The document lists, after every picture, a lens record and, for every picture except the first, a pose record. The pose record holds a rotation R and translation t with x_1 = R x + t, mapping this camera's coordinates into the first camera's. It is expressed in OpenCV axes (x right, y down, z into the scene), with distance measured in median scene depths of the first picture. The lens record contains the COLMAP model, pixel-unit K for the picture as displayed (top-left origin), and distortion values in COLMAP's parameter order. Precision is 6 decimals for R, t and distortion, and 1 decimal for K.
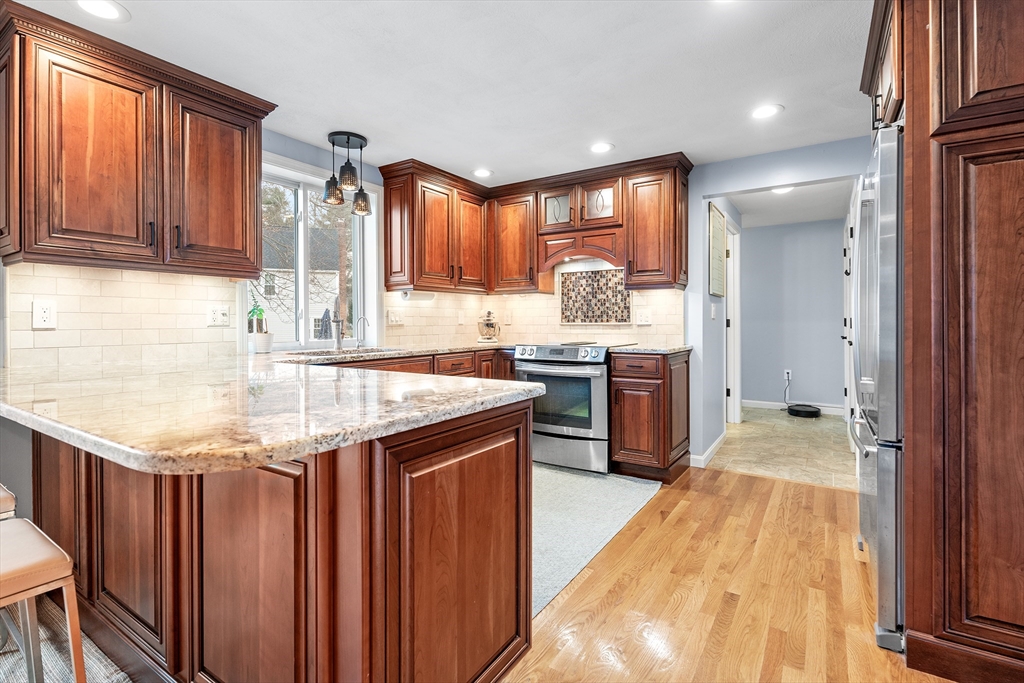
lens RADIAL K [[478.3, 0, 515.0], [0, 478.3, 321.6], [0, 0, 1]] dist [0.001403, 0.000262]
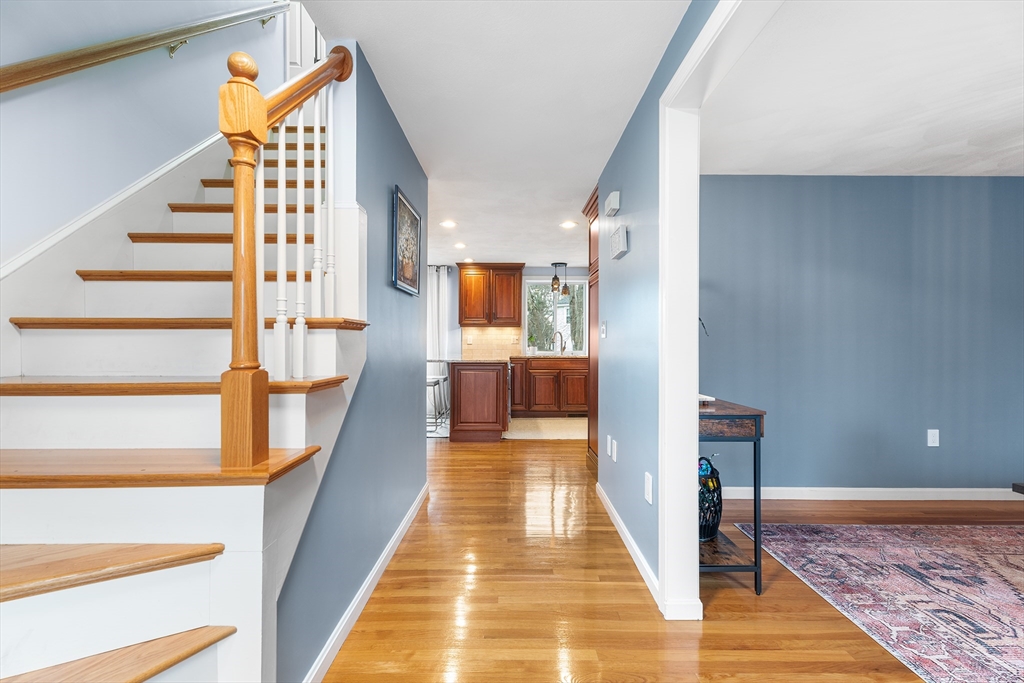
lens RADIAL K [[459.1, 0, 512.0], [0, 459.1, 341.5], [0, 0, 1]] dist [-0.000104, -0.000037]
pose [[0.546208, 0.004164, -0.837639, 1.288807], [-0.002193, 0.999991, 0.003542, -0.010962], [0.837647, -0.000098, 0.546212, -0.380784]]
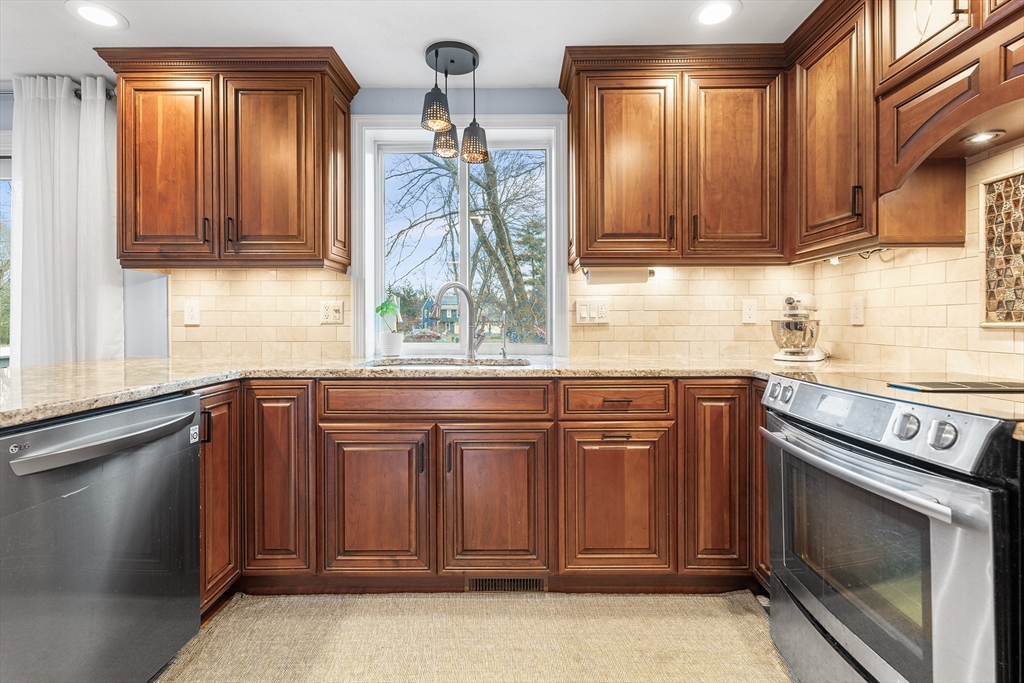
lens RADIAL K [[478.3, 0, 515.0], [0, 478.3, 321.6], [0, 0, 1]] dist [0.001403, 0.000262]
pose [[0.540324, 0.003633, -0.841449, 0.264308], [0.000296, 0.999990, 0.004508, 0.000791], [0.841457, -0.002685, 0.540317, 0.641936]]
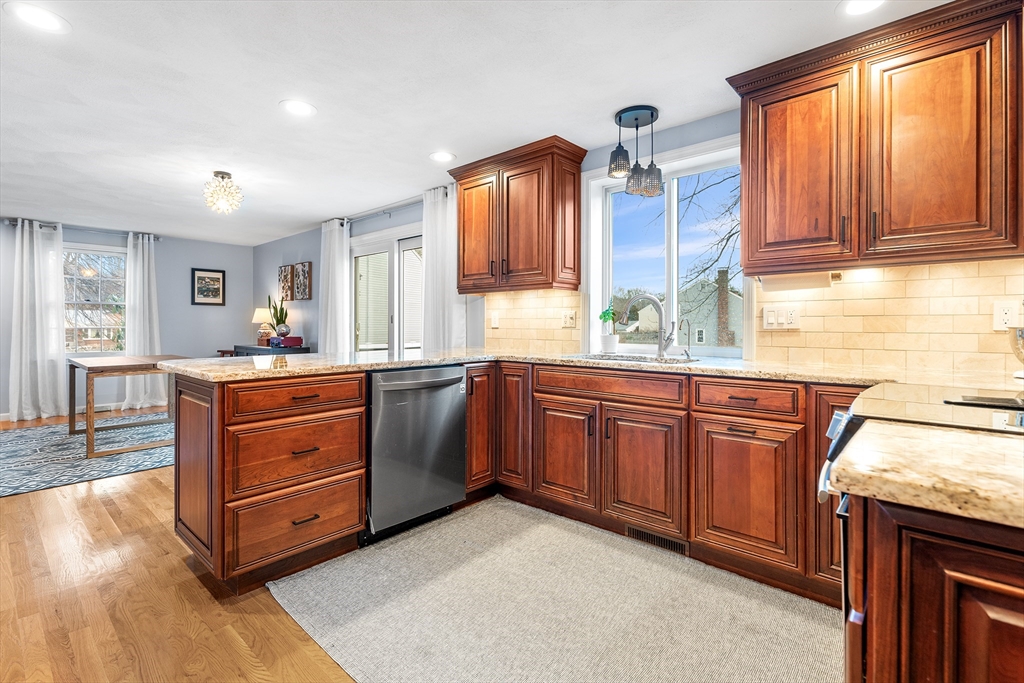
lens RADIAL K [[468.4, 0, 514.0], [0, 468.4, 325.4], [0, 0, 1]] dist [0.000235, -0.000068]
pose [[-0.151409, 0.002719, -0.988467, 0.488366], [-0.002881, 0.999991, 0.003192, 0.000147], [0.988467, 0.003331, -0.151400, 0.835532]]
